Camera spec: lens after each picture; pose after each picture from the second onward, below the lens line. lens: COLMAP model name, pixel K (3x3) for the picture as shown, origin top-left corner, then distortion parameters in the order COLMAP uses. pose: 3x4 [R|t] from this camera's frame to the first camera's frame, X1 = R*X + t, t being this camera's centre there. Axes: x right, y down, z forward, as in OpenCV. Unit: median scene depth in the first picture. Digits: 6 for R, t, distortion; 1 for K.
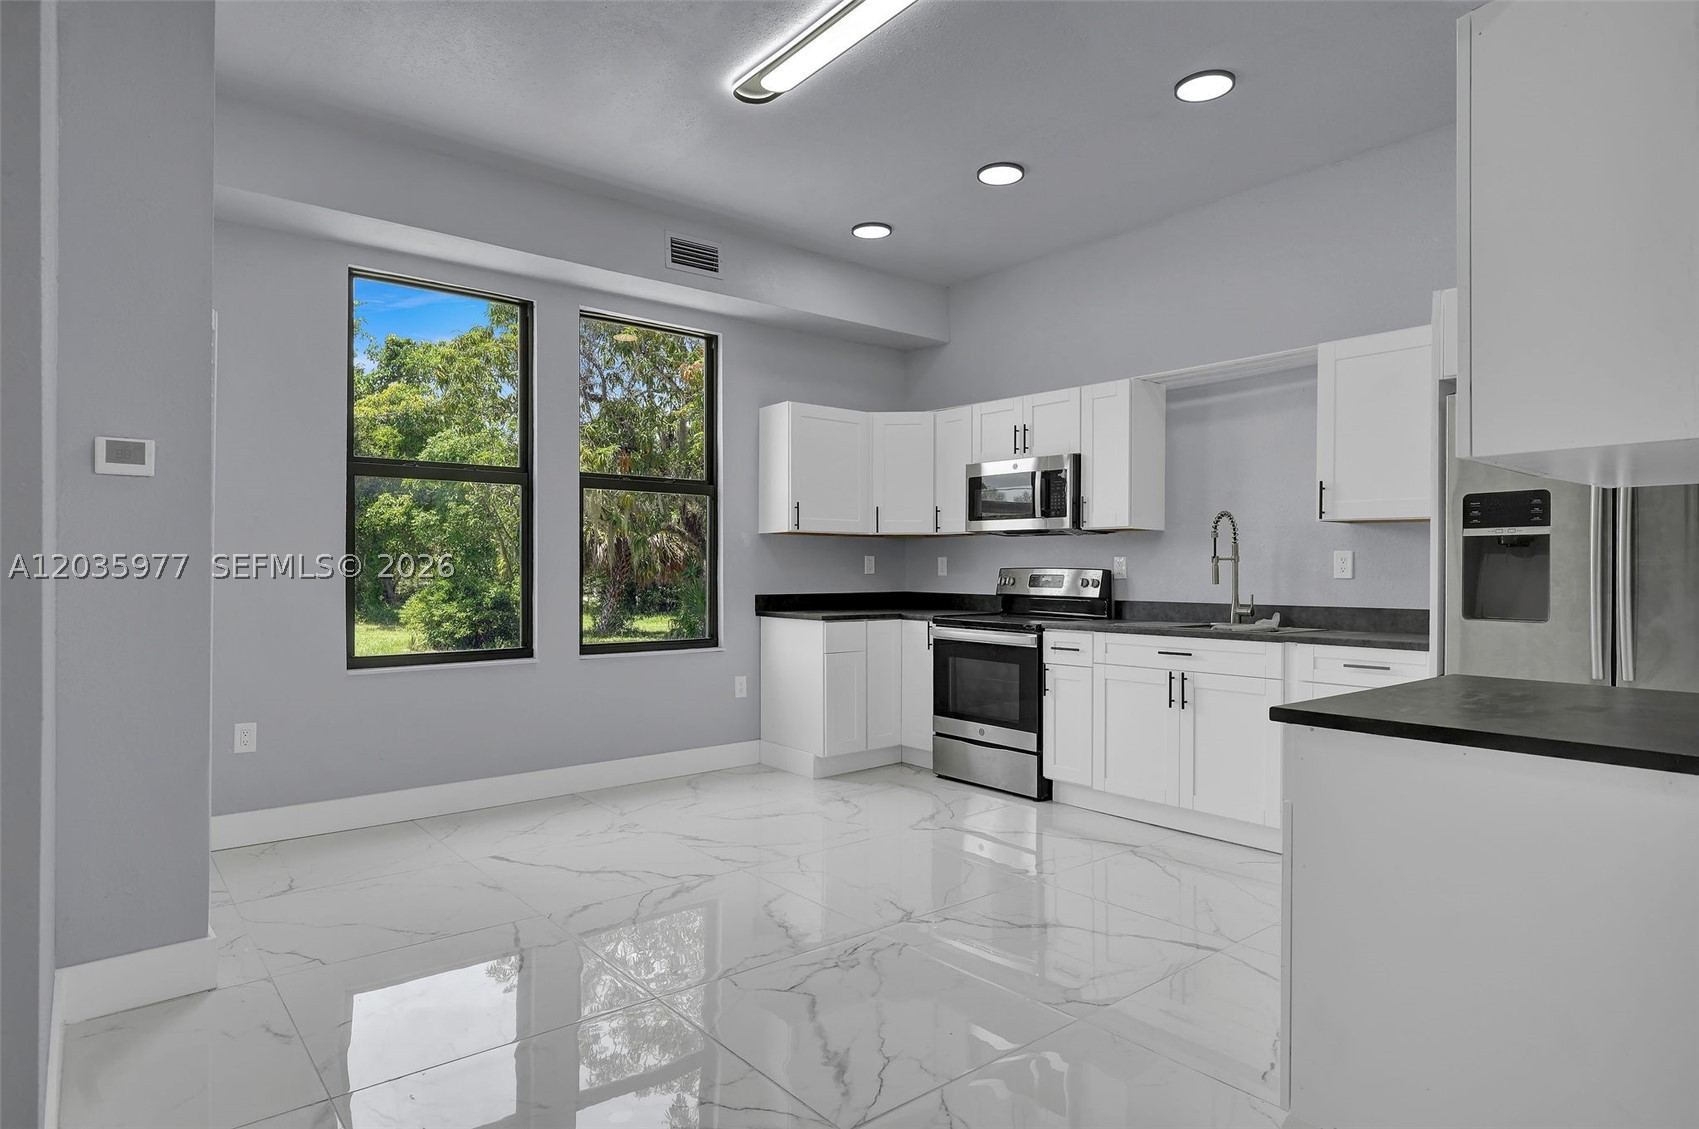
lens RADIAL K [[941.6, 0, 847.8], [0, 941.6, 572.7], [0, 0, 1]] dist [0.004166, -0.001737]
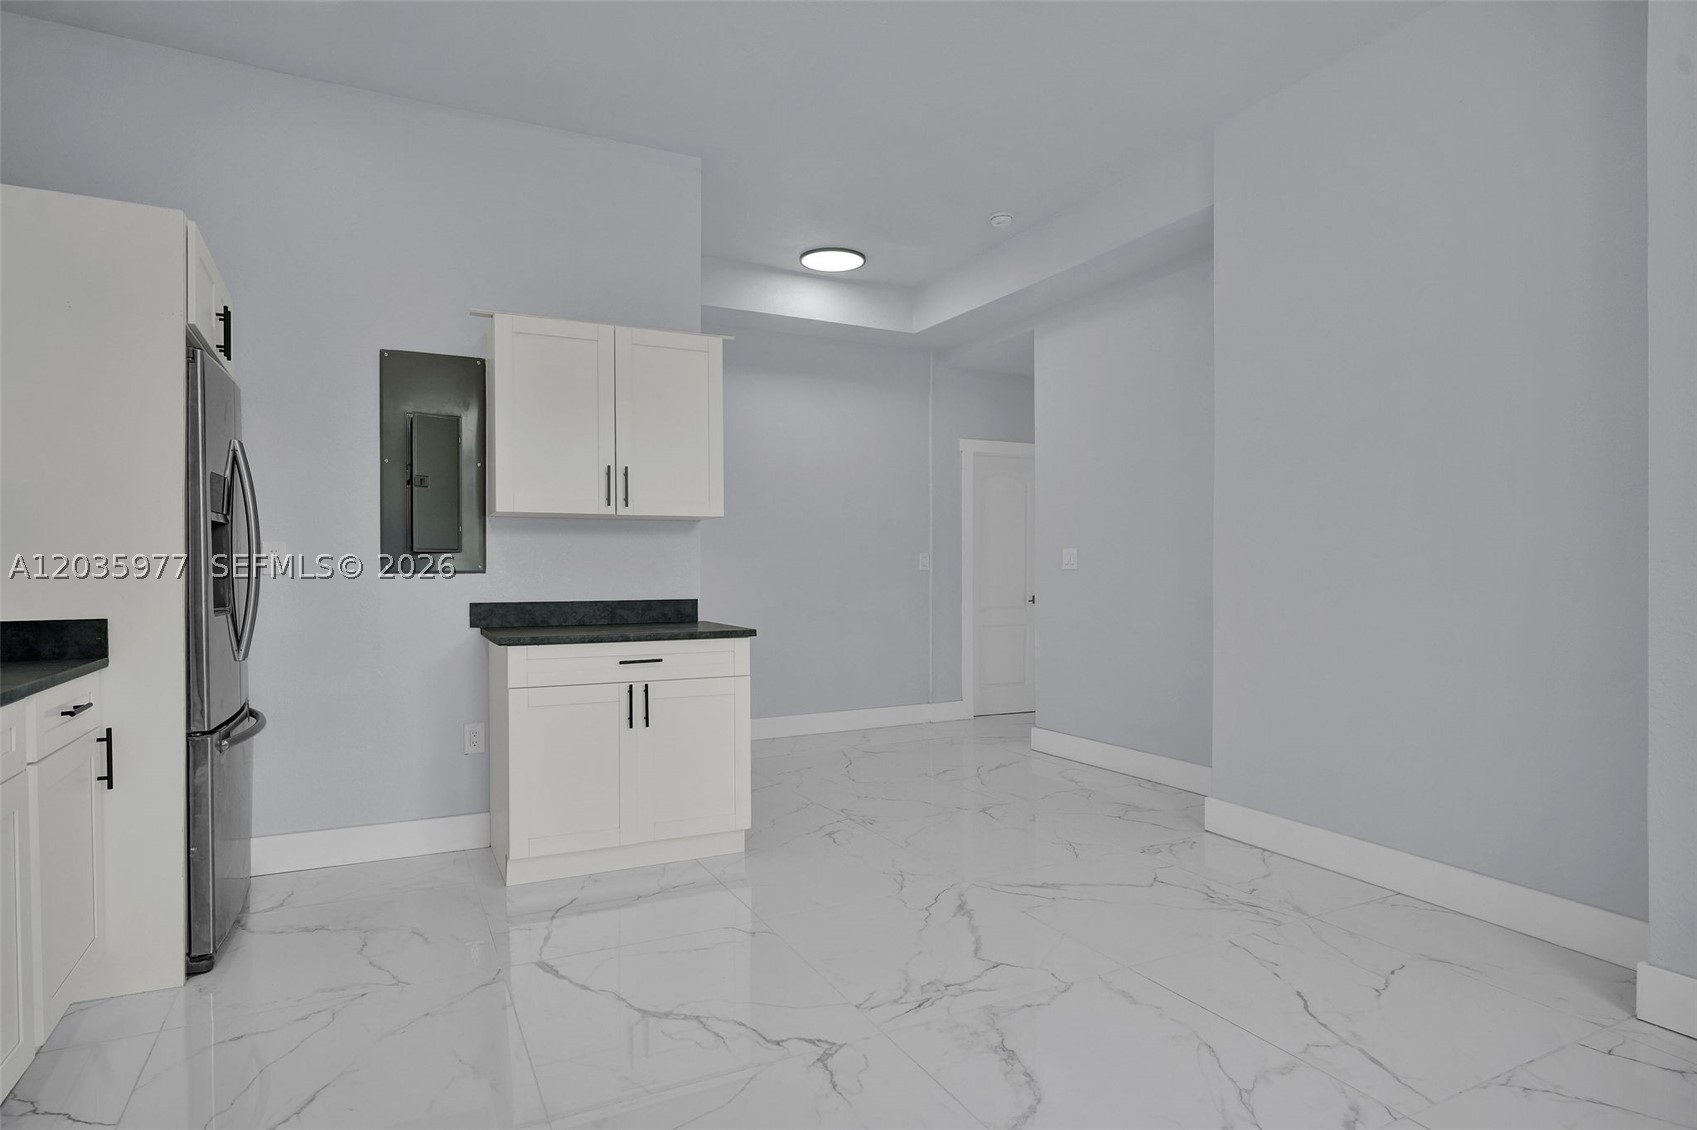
lens RADIAL K [[940.5, 0, 848.9], [0, 940.5, 565.8], [0, 0, 1]] dist [0.004166, -0.001737]
pose [[-0.977067, -0.001518, 0.212928, -0.110443], [-0.001008, 0.999996, 0.002506, 0.002662], [-0.212931, 0.002234, -0.977065, 1.864740]]
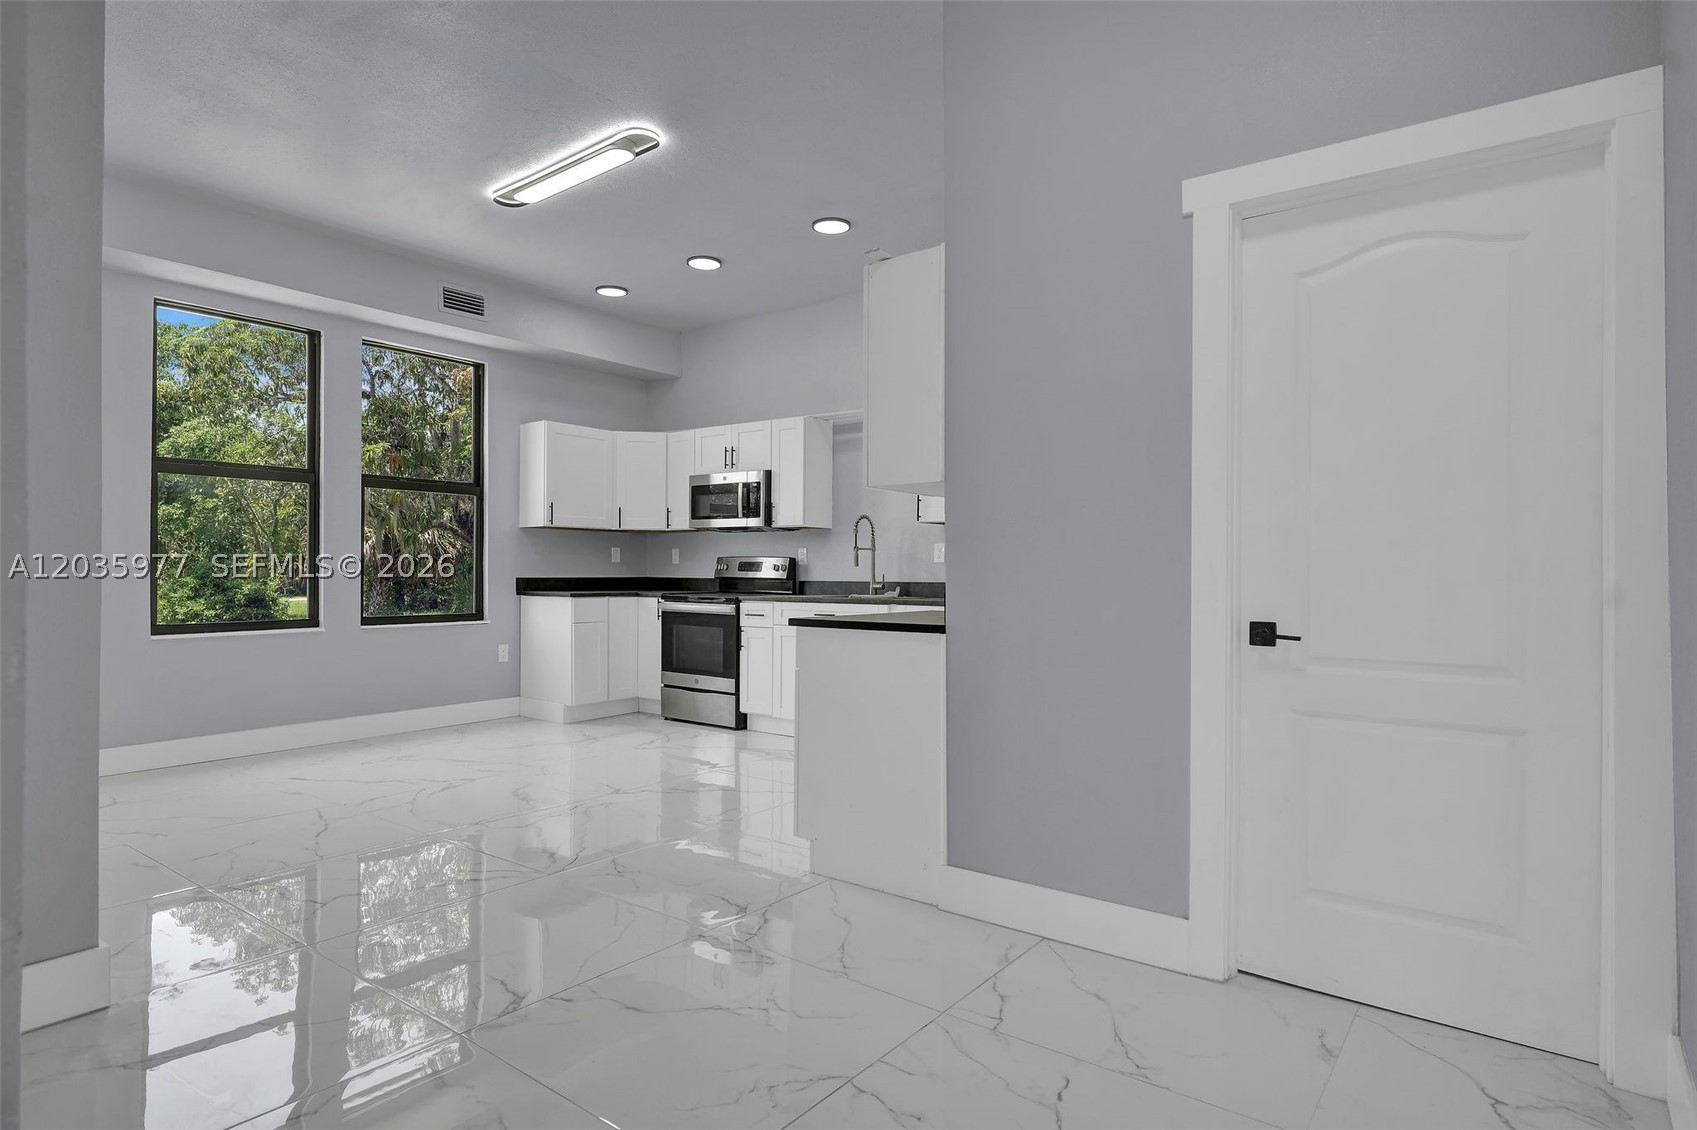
lens RADIAL K [[940.5, 0, 846.8], [0, 940.5, 572.0], [0, 0, 1]] dist [0.004166, -0.001737]
pose [[0.975997, 0.003483, 0.217755, 0.057421], [-0.002620, 0.999988, -0.004254, 0.021523], [-0.217767, 0.003581, 0.975994, -0.299650]]
